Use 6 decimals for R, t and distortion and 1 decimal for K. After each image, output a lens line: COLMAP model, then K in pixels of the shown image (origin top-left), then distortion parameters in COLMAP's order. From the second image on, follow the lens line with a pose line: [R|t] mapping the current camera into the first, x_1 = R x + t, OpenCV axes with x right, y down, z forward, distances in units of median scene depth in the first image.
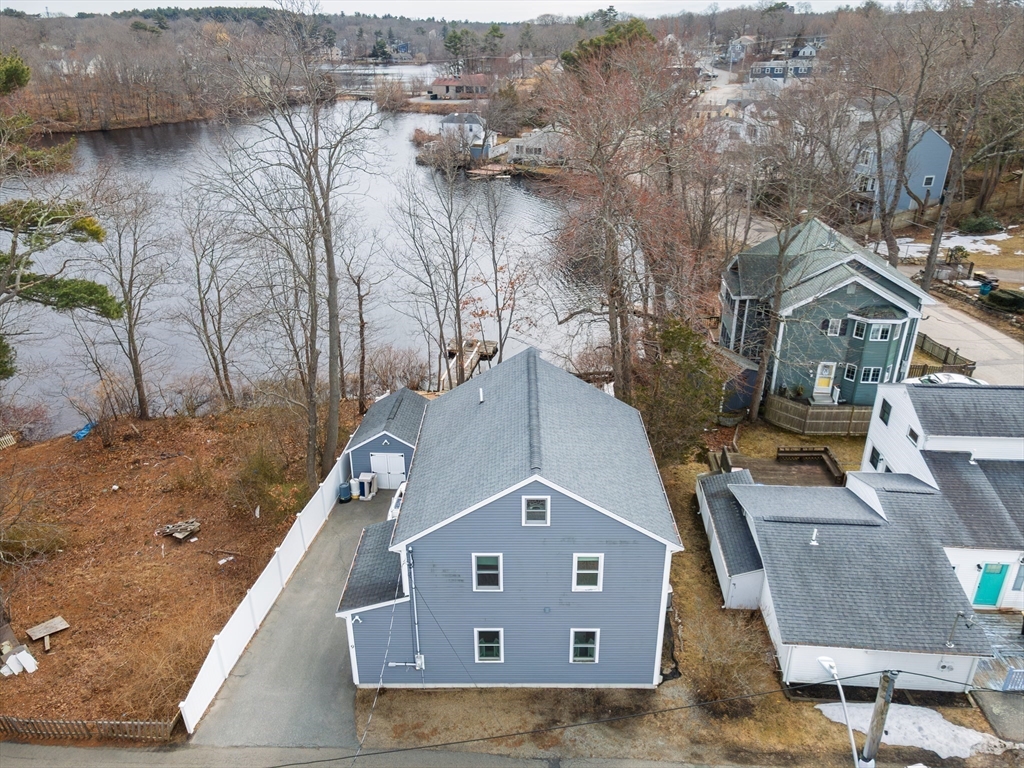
lens RADIAL K [[738.3, 0, 511.2], [0, 738.3, 384.5], [0, 0, 1]] dist [0.034344, 0.018573]
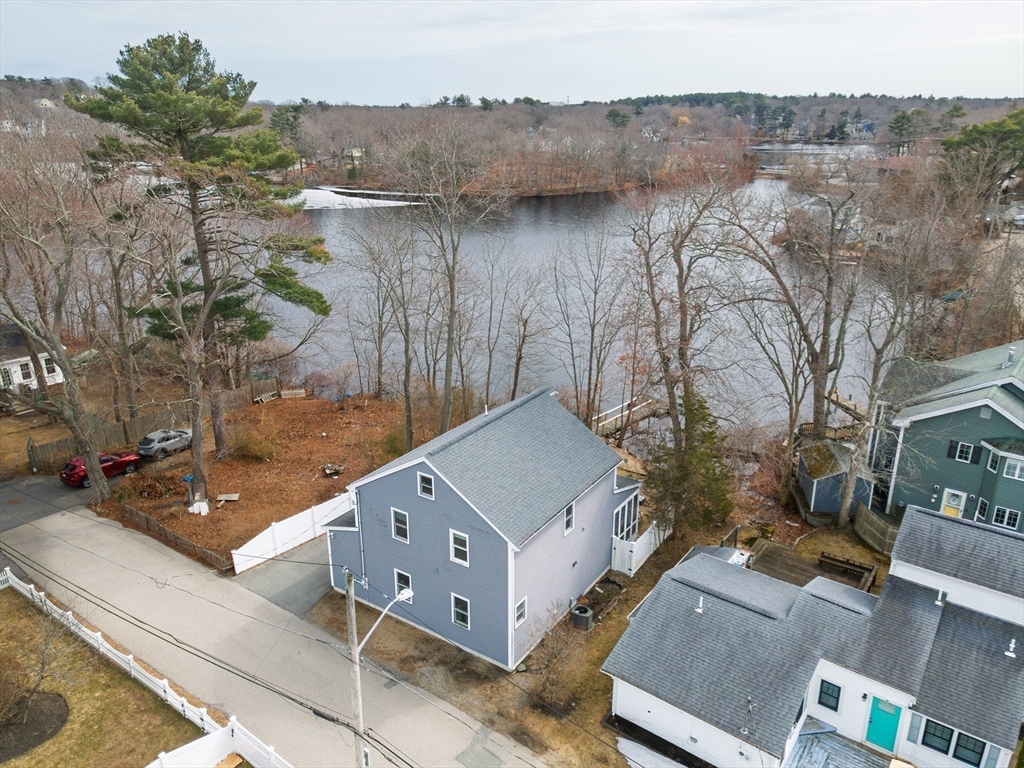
lens RADIAL K [[738.3, 0, 512.9], [0, 738.3, 384.8], [0, 0, 1]] dist [0.034344, 0.018573]
pose [[0.836658, 0.191201, -0.513270, 0.437436], [-0.236508, 0.971341, -0.023681, -0.006476], [0.494032, 0.141205, 0.857901, -0.050247]]
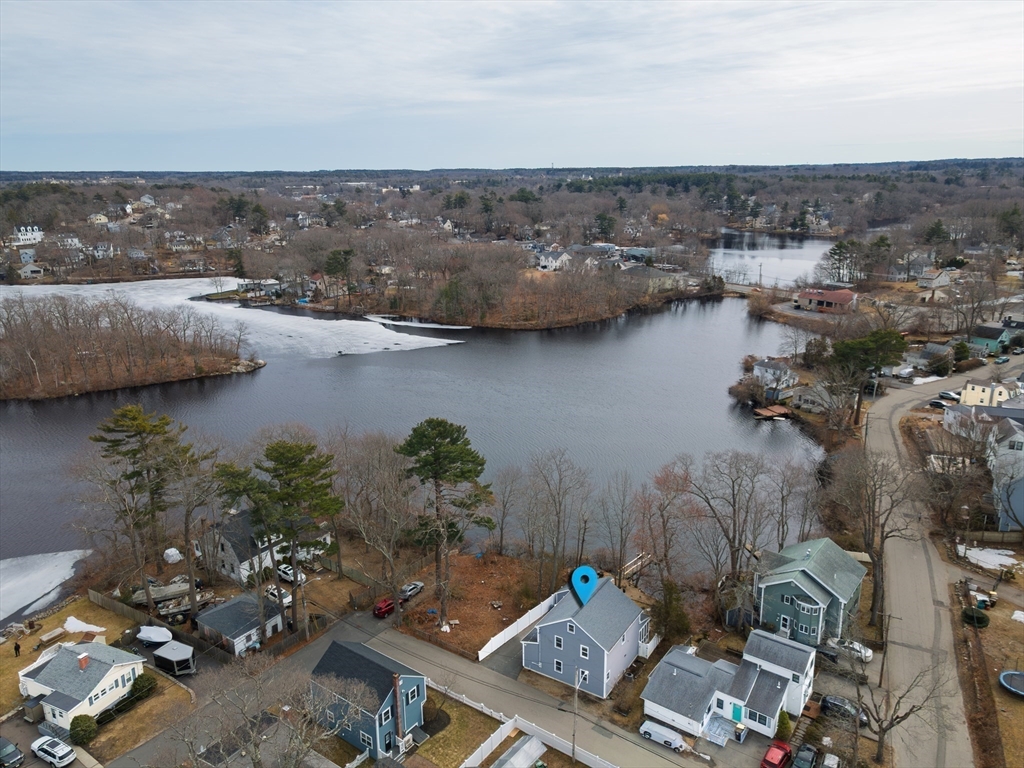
lens RADIAL K [[738.3, 0, 511.8], [0, 738.3, 388.0], [0, 0, 1]] dist [0.034344, 0.018573]
pose [[0.847508, 0.143034, -0.511147, 0.778992], [-0.216278, 0.972495, -0.086468, -0.313460], [0.484720, 0.183832, 0.855133, -1.290531]]
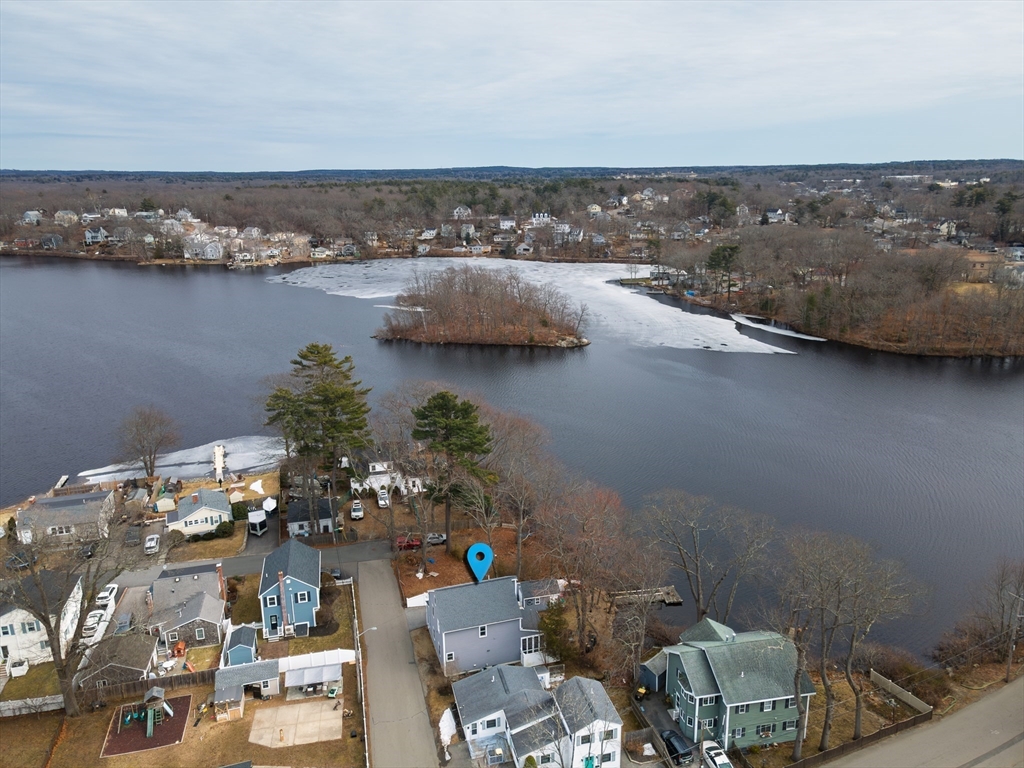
lens RADIAL K [[738.3, 0, 512.4], [0, 738.3, 387.6], [0, 0, 1]] dist [0.034344, 0.018573]
pose [[0.301812, 0.269240, -0.914559, 1.788338], [-0.396839, 0.907717, 0.136266, -0.802169], [0.866850, 0.321806, 0.380805, -0.242284]]
